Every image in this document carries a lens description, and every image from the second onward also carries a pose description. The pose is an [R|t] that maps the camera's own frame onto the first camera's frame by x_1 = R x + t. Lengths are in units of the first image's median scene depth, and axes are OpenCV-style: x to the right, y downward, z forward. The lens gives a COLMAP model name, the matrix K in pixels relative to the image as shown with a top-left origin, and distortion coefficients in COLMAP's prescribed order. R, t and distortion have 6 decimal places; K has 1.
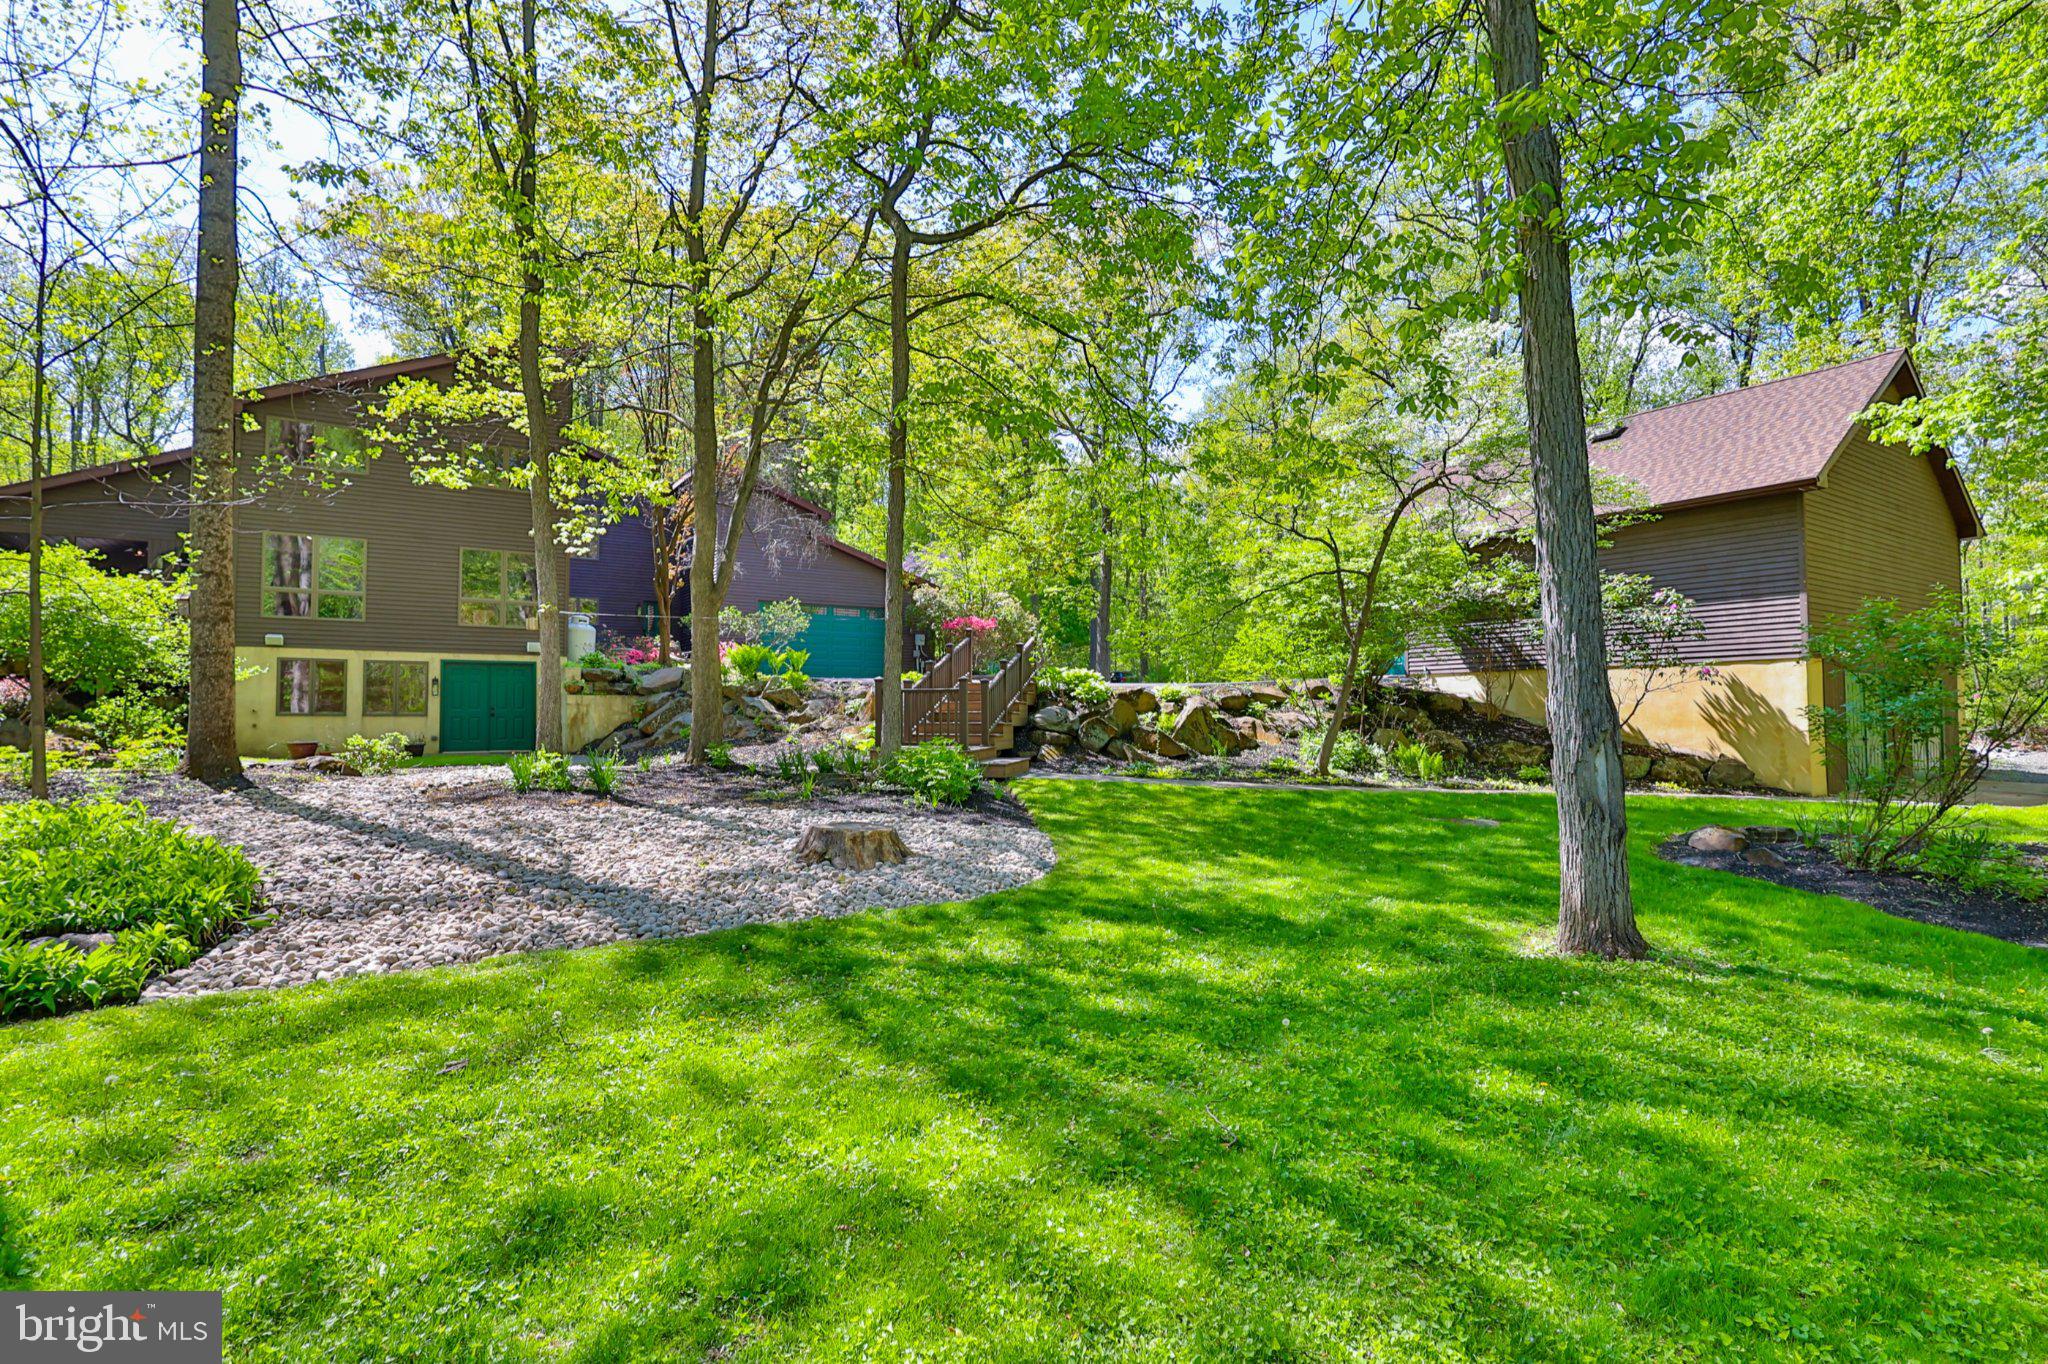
lens RADIAL K [[990.3, 0, 1024.0], [0, 990.3, 682.0], [0, 0, 1]] dist [-0.004695, 0.001351]
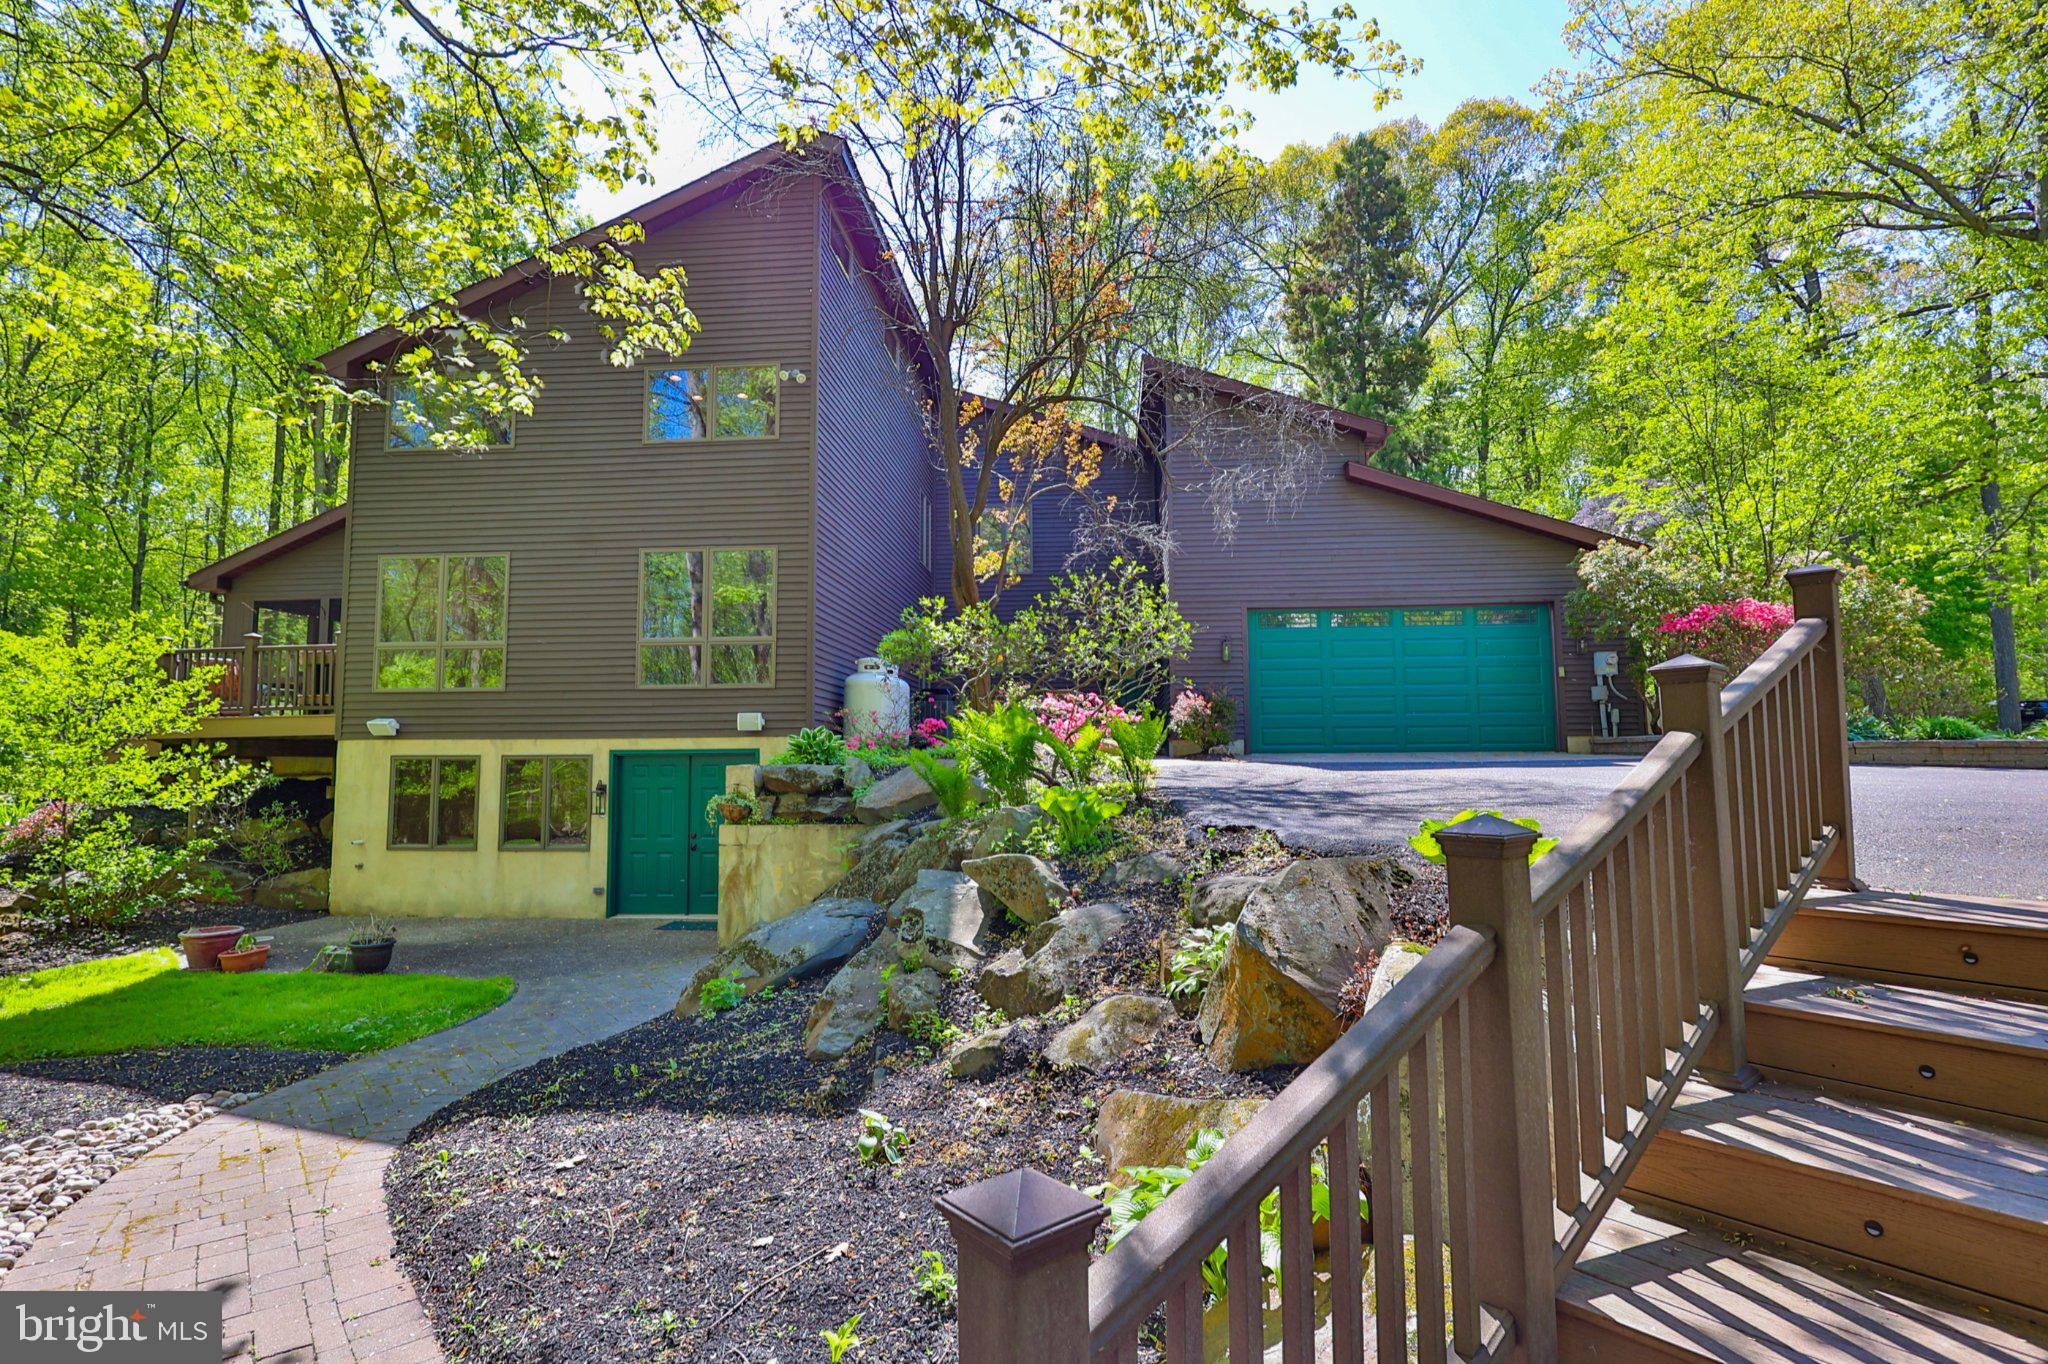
lens RADIAL K [[990.3, 0, 1024.0], [0, 990.3, 682.0], [0, 0, 1]] dist [-0.004695, 0.001351]
pose [[0.789422, -0.053487, -0.611516, -0.055846], [0.027733, 0.998287, -0.051516, -0.026057], [0.613224, 0.023709, 0.789553, 0.701529]]
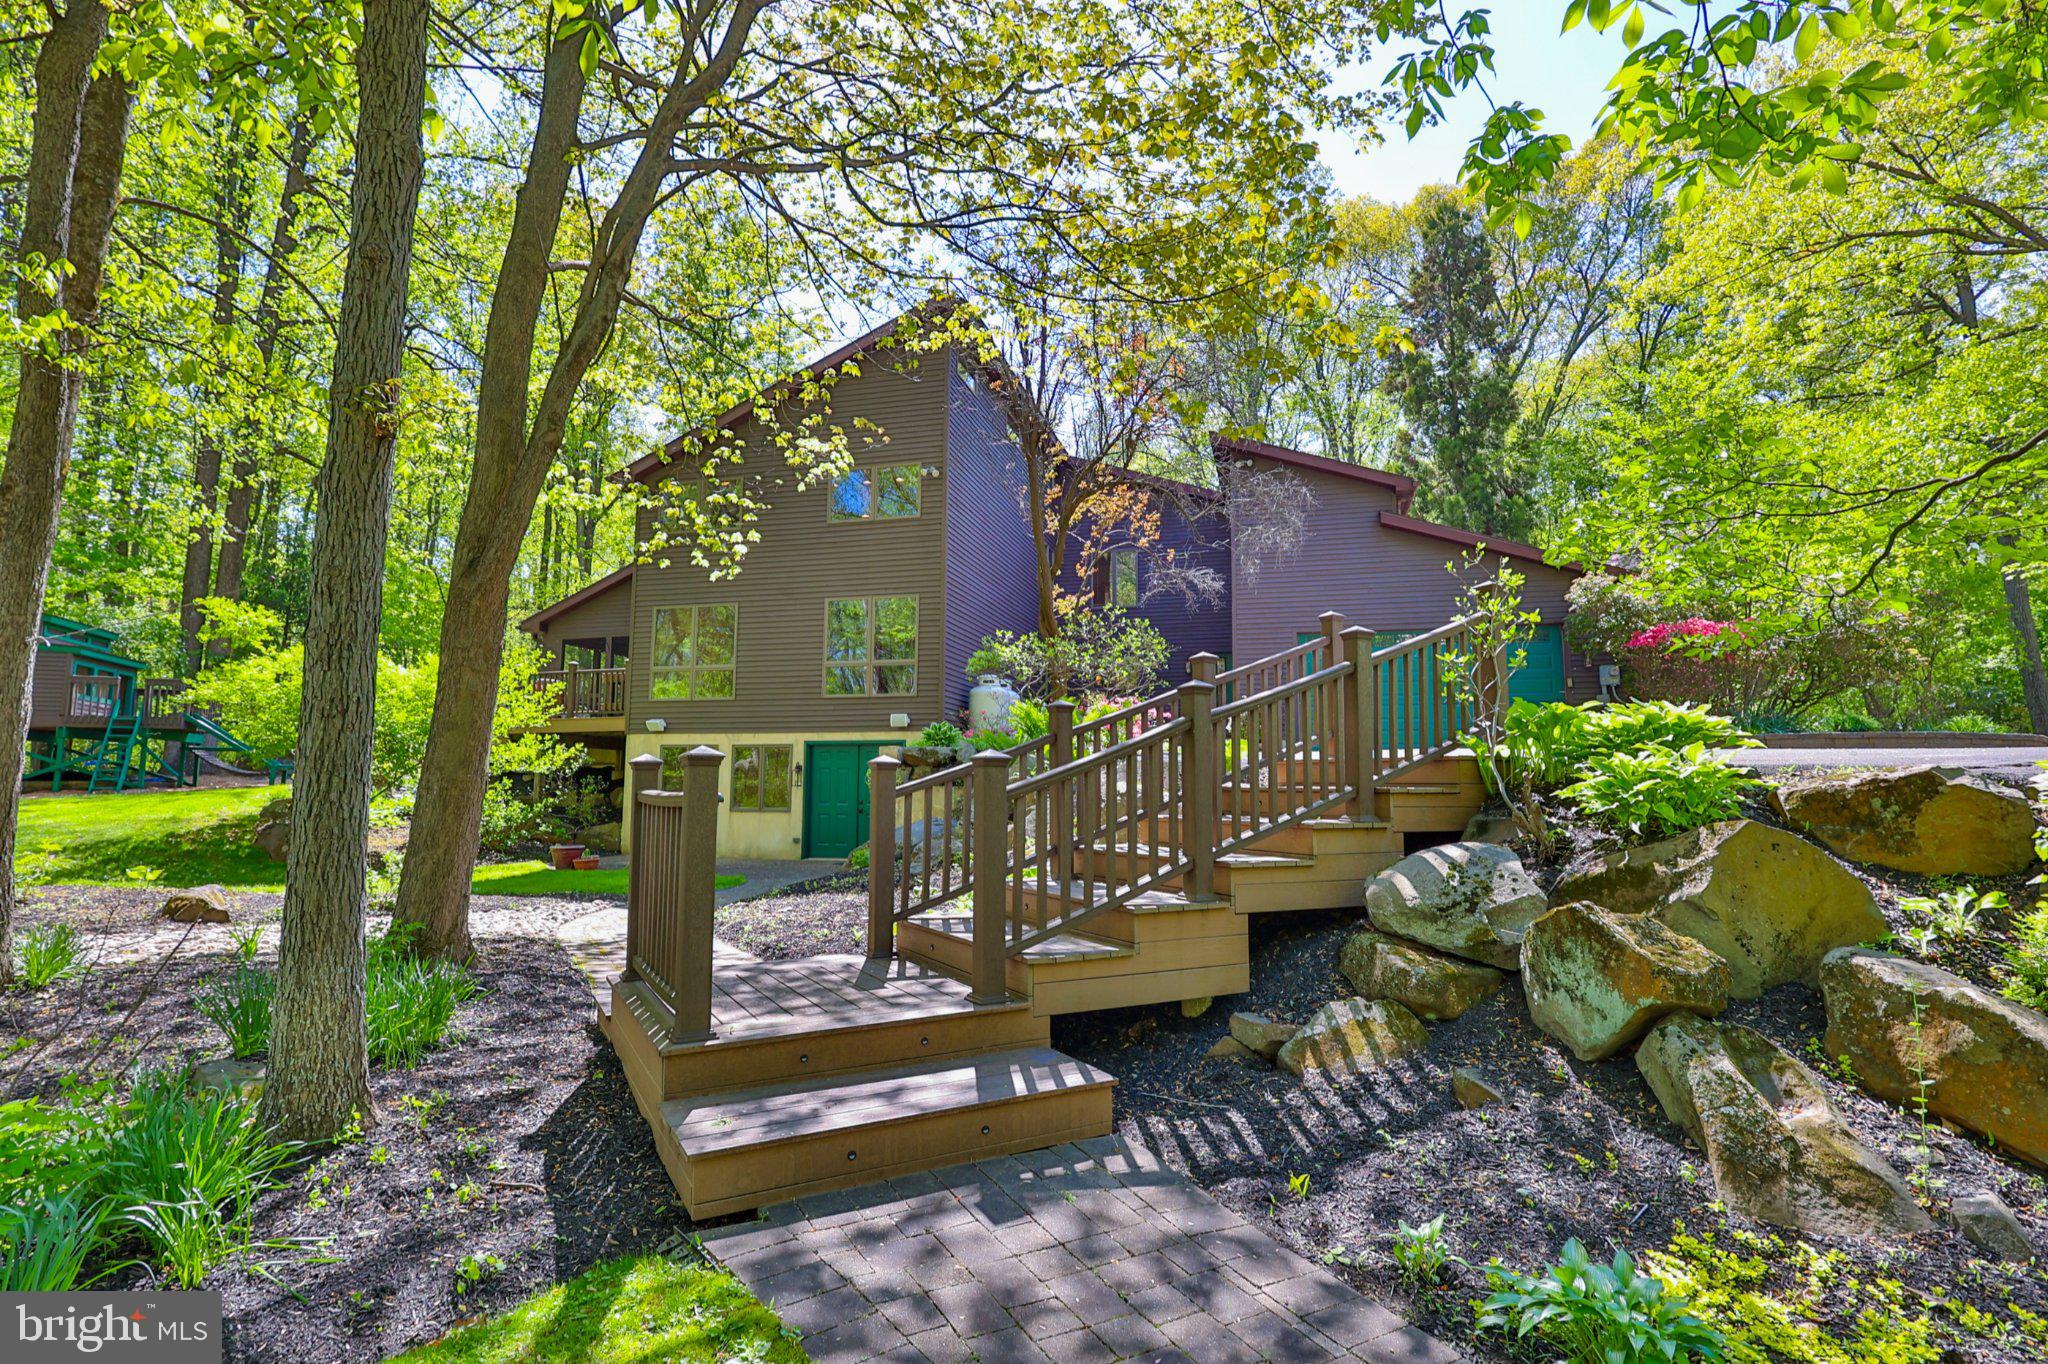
lens RADIAL K [[990.3, 0, 1024.0], [0, 990.3, 682.0], [0, 0, 1]] dist [-0.004695, 0.001351]
pose [[0.669089, -0.076710, -0.739213, 0.123158], [0.021163, 0.996222, -0.084225, 0.000833], [0.742881, 0.040710, 0.668184, 0.599221]]
